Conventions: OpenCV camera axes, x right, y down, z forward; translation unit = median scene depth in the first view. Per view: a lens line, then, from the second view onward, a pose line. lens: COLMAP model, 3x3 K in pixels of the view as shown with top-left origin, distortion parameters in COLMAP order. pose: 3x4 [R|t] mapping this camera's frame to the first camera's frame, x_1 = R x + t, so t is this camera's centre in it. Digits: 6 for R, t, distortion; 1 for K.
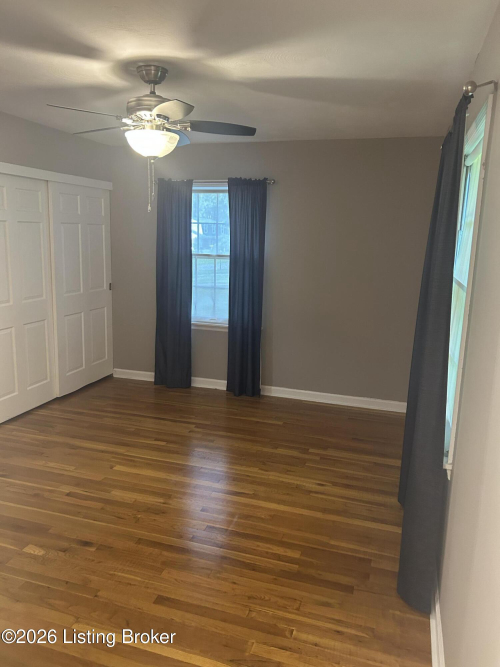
lens RADIAL K [[505.3, 0, 250.0], [0, 505.3, 333.5], [0, 0, 1]] dist [0.021018, 0.005706]
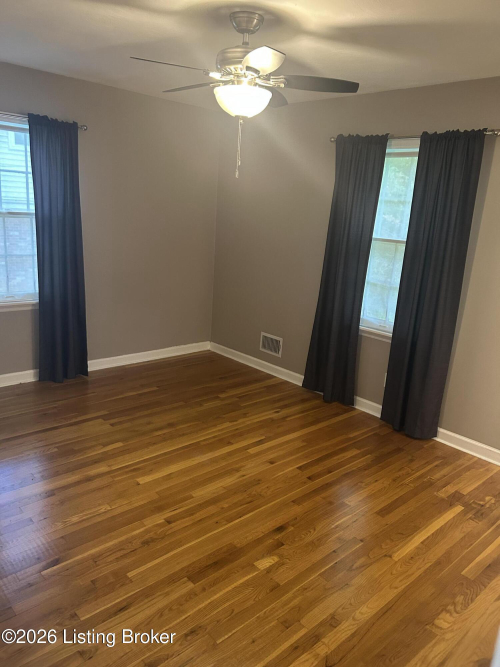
lens RADIAL K [[505.3, 0, 250.0], [0, 505.3, 333.5], [0, 0, 1]] dist [0.021018, 0.005706]
pose [[0.502230, -0.209335, 0.839013, -0.820555], [0.123443, 0.977675, 0.170038, -0.090026], [-0.855878, 0.018172, 0.516859, 0.417037]]
